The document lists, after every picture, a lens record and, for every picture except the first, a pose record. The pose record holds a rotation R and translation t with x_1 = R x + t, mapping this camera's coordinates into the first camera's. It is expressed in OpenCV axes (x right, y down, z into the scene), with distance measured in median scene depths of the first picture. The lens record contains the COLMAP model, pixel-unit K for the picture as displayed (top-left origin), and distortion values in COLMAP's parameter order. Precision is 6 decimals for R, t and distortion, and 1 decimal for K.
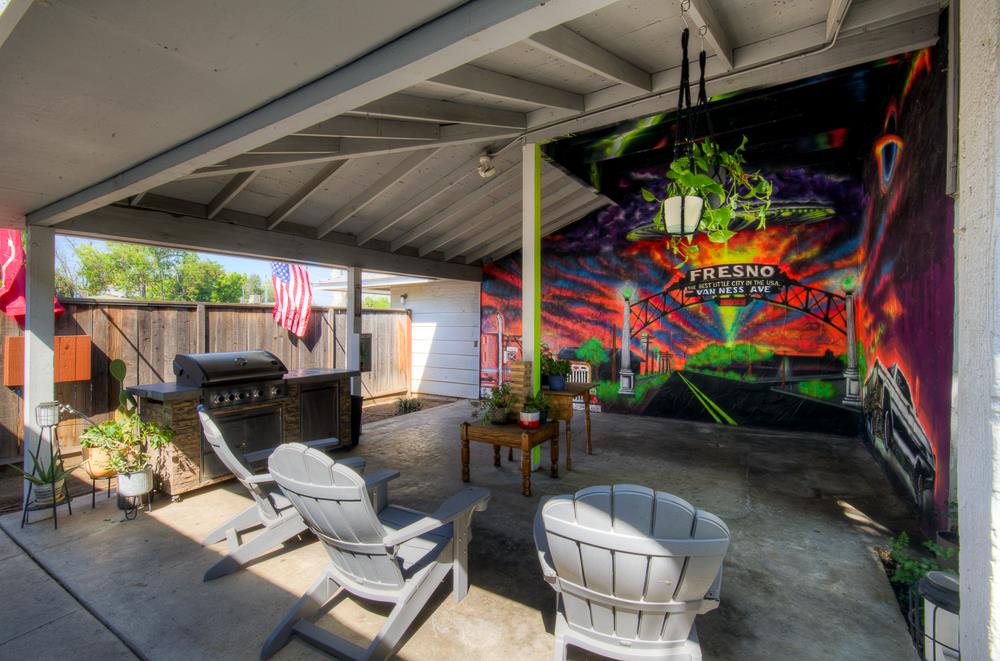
lens RADIAL K [[436.8, 0, 503.0], [0, 436.8, 326.2], [0, 0, 1]] dist [0.000991, 0.002287]
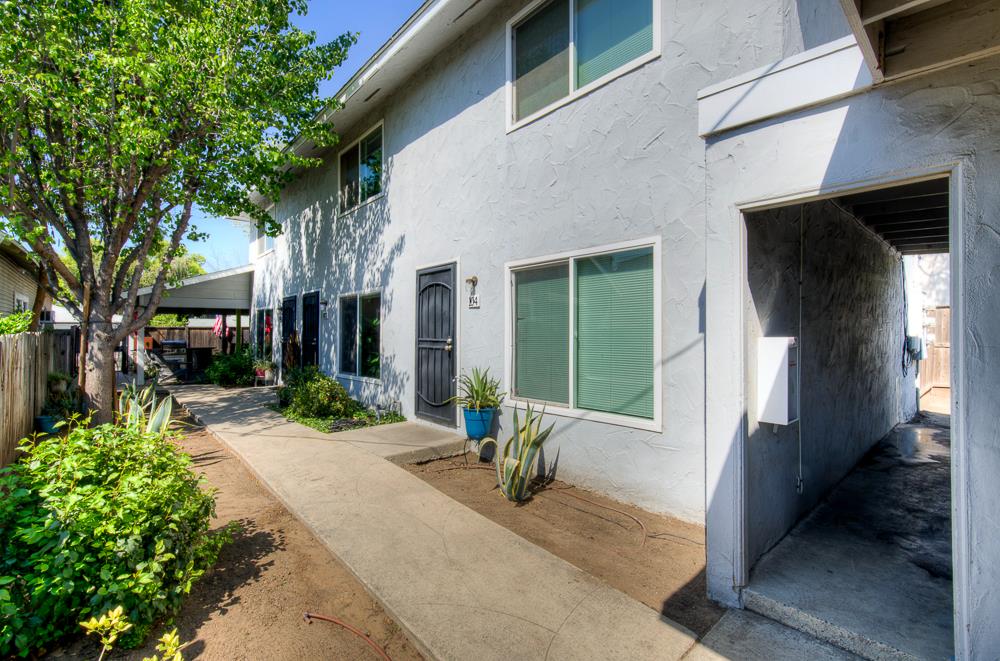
lens RADIAL K [[436.8, 0, 501.3], [0, 436.8, 329.8], [0, 0, 1]] dist [0.000991, 0.002287]
pose [[0.957891, -0.002430, -0.287123, 2.820935], [-0.001683, 0.999900, -0.014076, 0.011512], [0.287128, 0.013966, 0.957790, -1.682692]]
